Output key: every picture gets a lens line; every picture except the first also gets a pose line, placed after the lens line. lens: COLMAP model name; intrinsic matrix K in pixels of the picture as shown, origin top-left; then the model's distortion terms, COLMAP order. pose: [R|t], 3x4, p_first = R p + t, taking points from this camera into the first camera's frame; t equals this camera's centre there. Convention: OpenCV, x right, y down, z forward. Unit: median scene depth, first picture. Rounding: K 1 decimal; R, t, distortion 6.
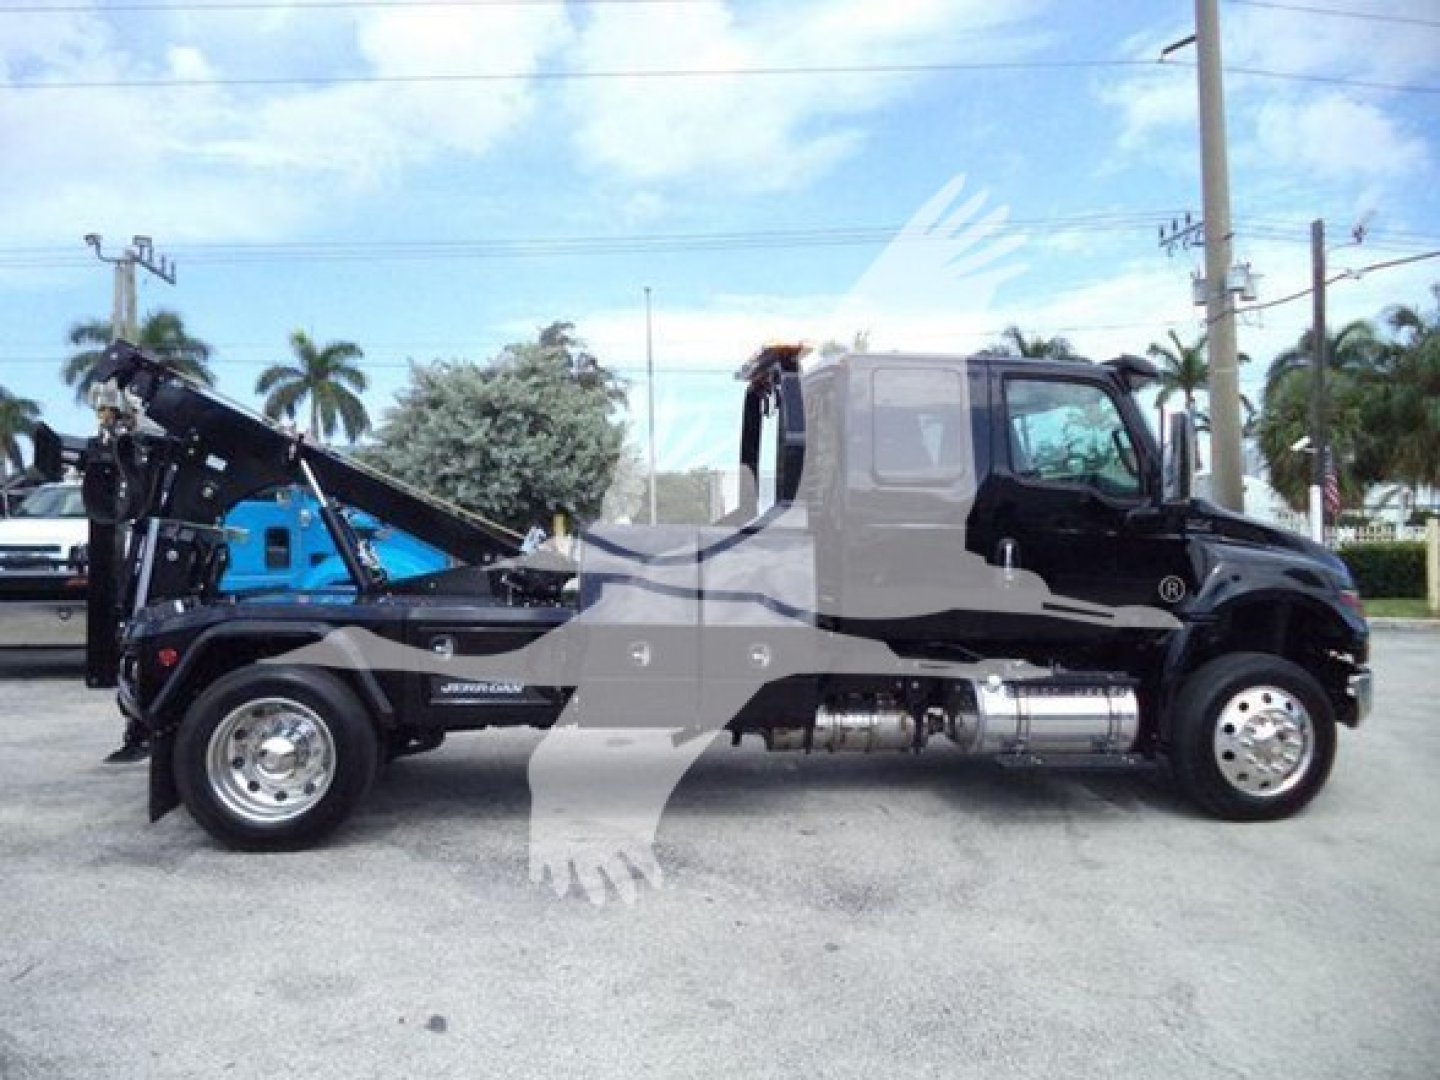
lens RADIAL K [[1190.0, 0, 720.0], [0, 1190.0, 540.0], [0, 0, 1]] dist [-0.009621, -0.010733]
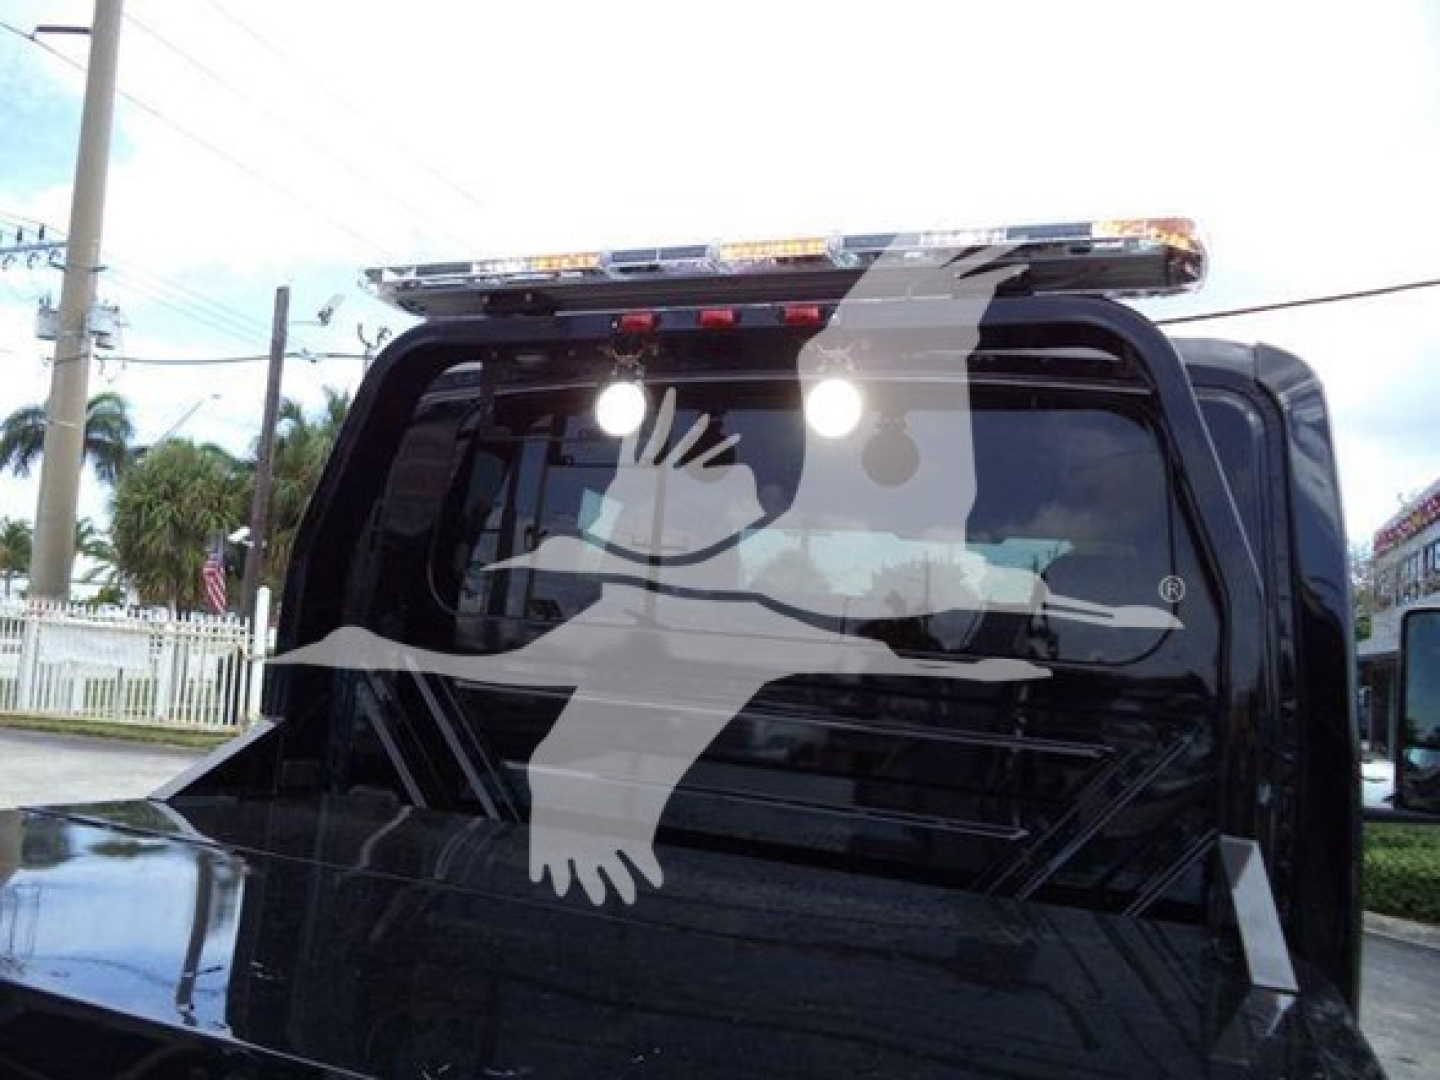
lens RADIAL K [[1175.8, 0, 730.6], [0, 1175.8, 538.9], [0, 0, 1]] dist [-0.018374, -0.013835]
pose [[0.493429, 0.124207, 0.860872, -0.197793], [-0.071857, 0.992189, -0.101967, -0.055793], [-0.866813, -0.011547, 0.498500, 0.877433]]
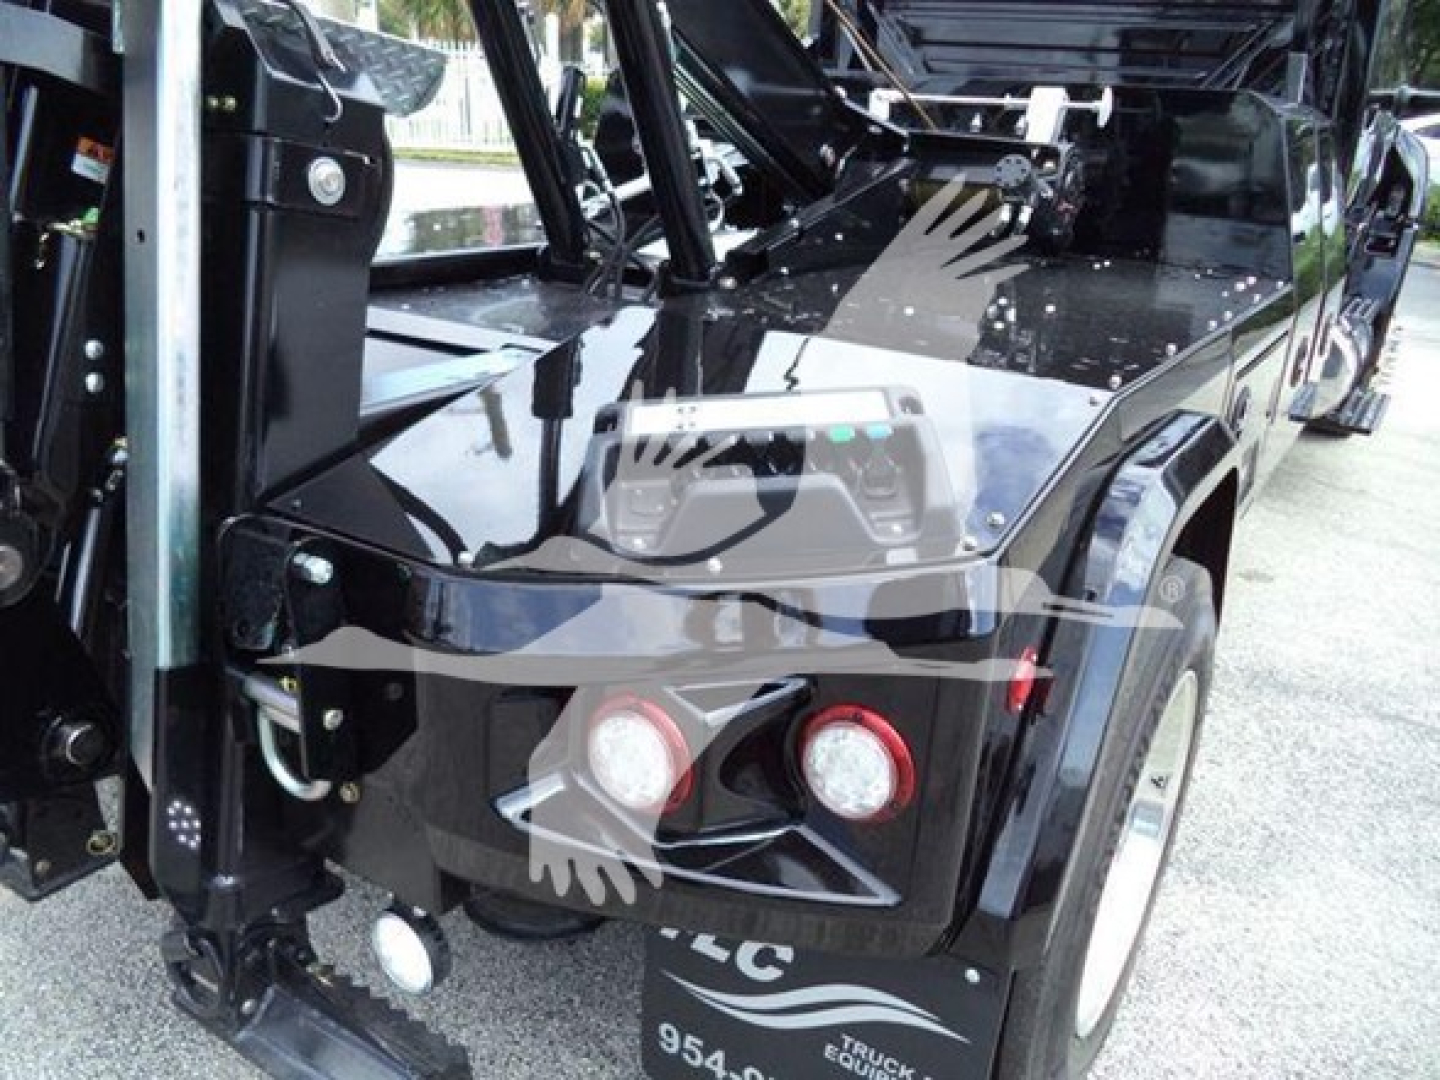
lens RADIAL K [[1180.0, 0, 726.4], [0, 1180.0, 538.6], [0, 0, 1]] dist [-0.025634, 0.000898]
pose [[0.652039, -0.253965, 0.714386, -0.526123], [-0.035743, 0.930887, 0.363555, -0.007926], [-0.757343, -0.262586, 0.597897, 0.728257]]
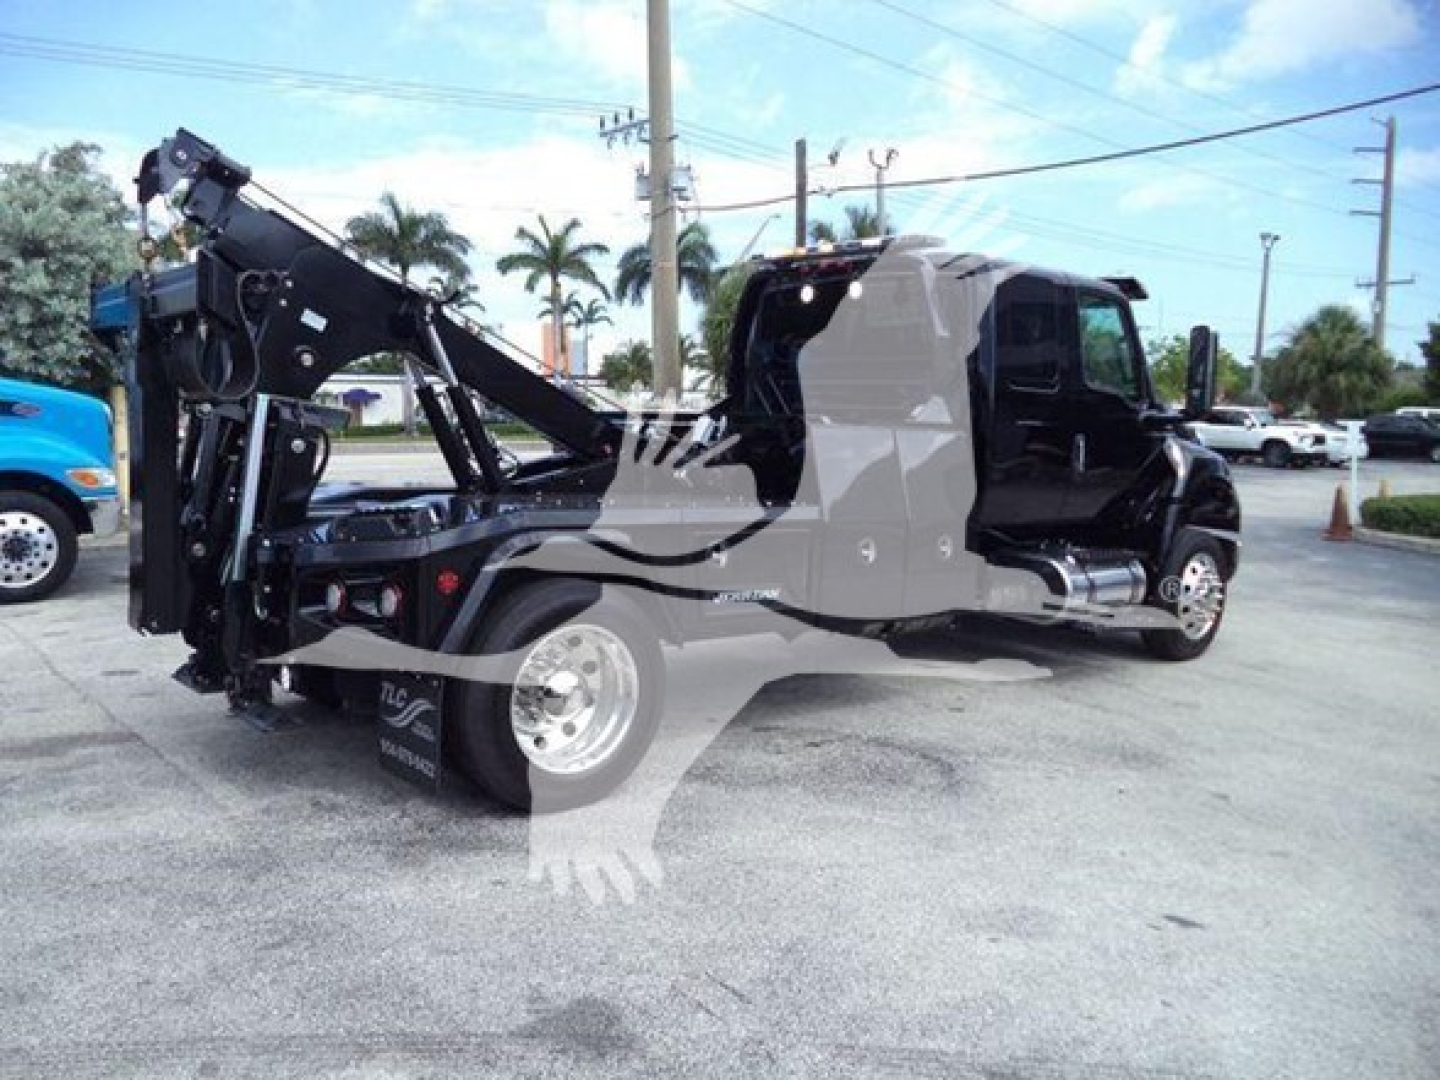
lens RADIAL K [[1180.7, 0, 734.0], [0, 1180.7, 536.2], [0, 0, 1]] dist [-0.014465, -0.014845]
pose [[0.836923, -0.041292, 0.545761, -0.578474], [-0.015049, 0.995037, 0.098362, -0.008409], [-0.547114, -0.090535, 0.832148, 0.209322]]
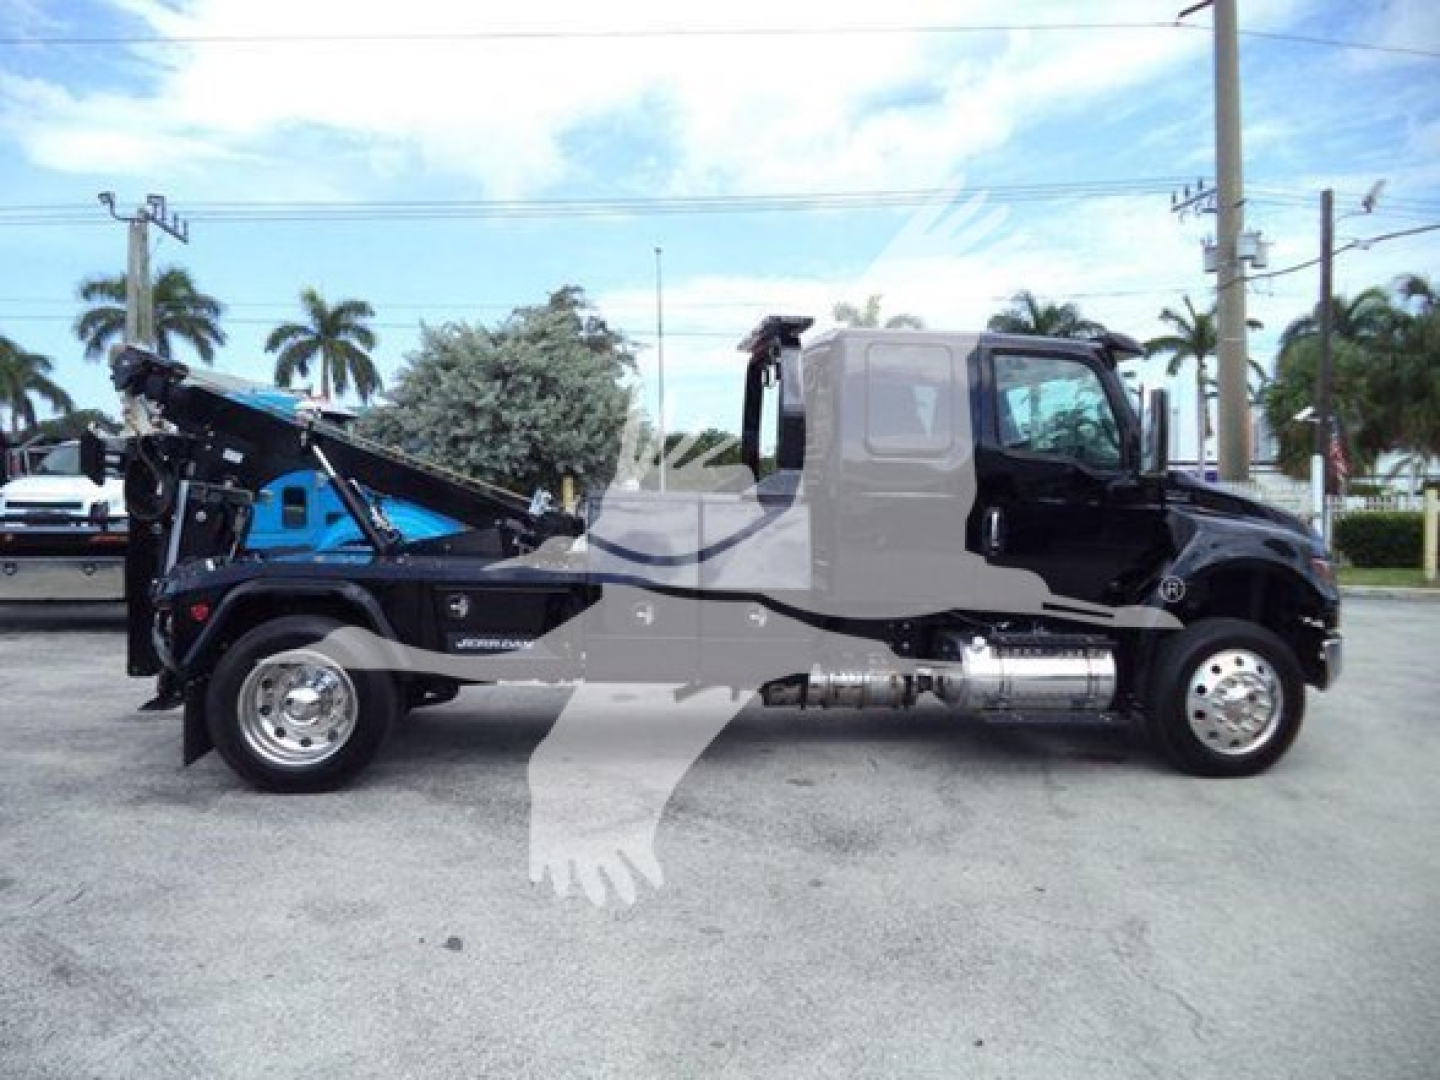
lens RADIAL K [[1193.7, 0, 722.1], [0, 1193.7, 542.9], [0, 0, 1]] dist [-0.014125, -0.012734]
pose [[0.999929, 0.010416, -0.005715, 0.007248], [-0.010213, 0.999356, 0.034409, -0.003157], [0.006070, -0.034348, 0.999391, -0.050281]]
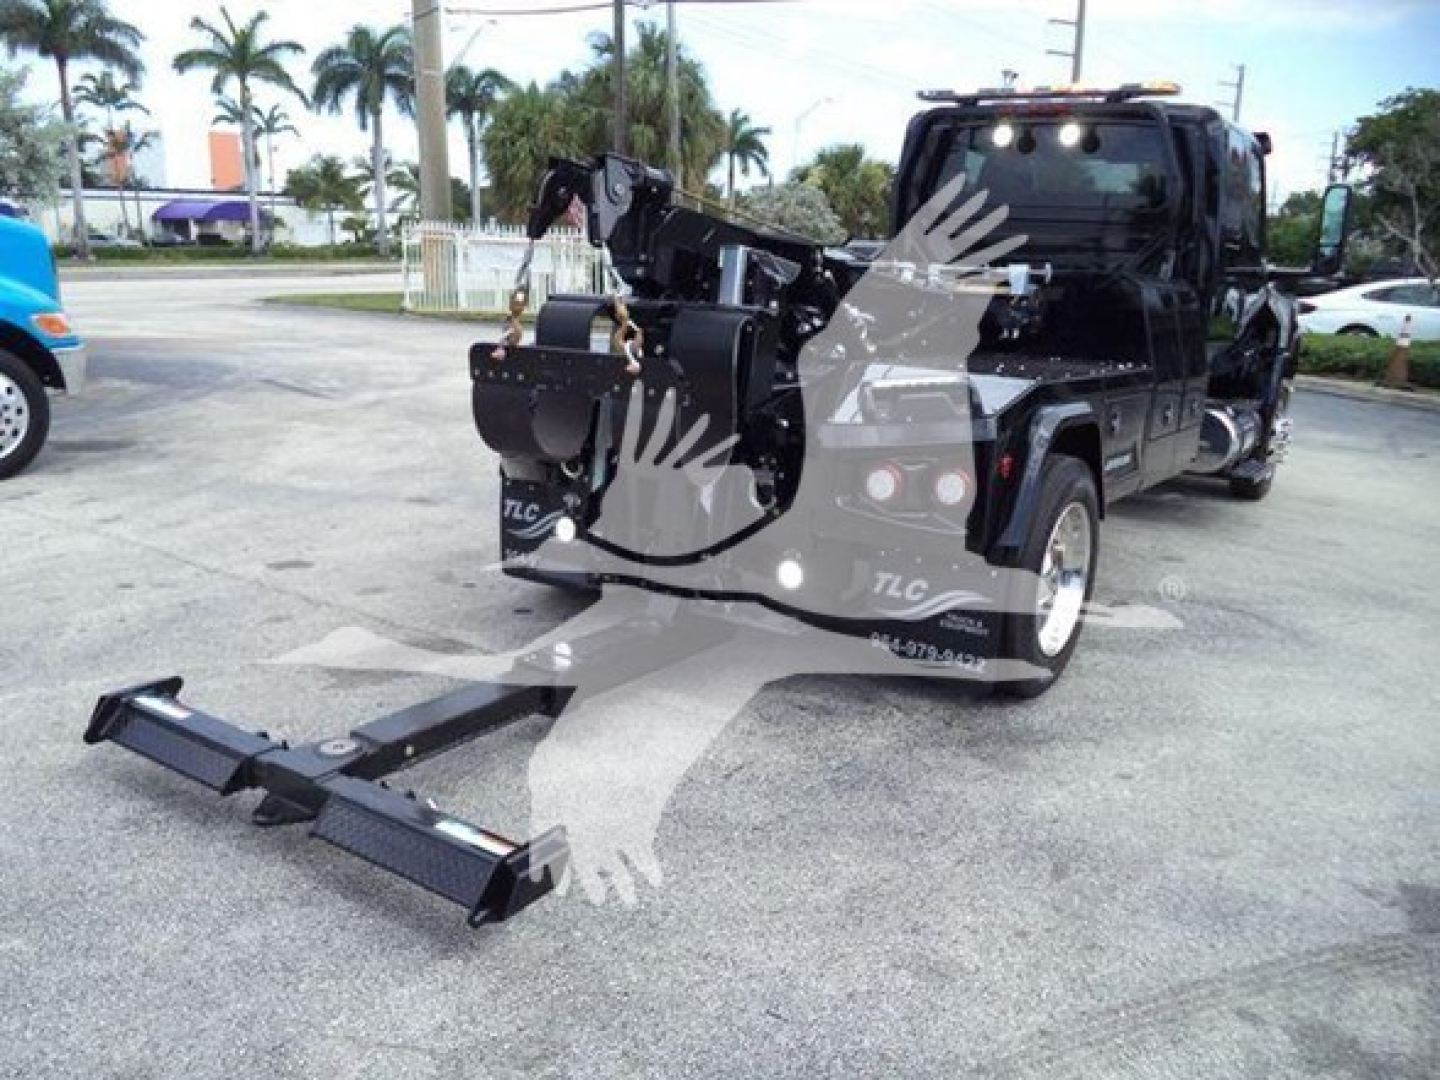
lens RADIAL K [[1180.0, 0, 726.4], [0, 1180.0, 538.6], [0, 0, 1]] dist [-0.025634, 0.000898]
pose [[0.669165, -0.155848, 0.726588, -0.872210], [-0.030739, 0.971119, 0.236608, -0.016572], [-0.742478, -0.180664, 0.645048, 0.528679]]
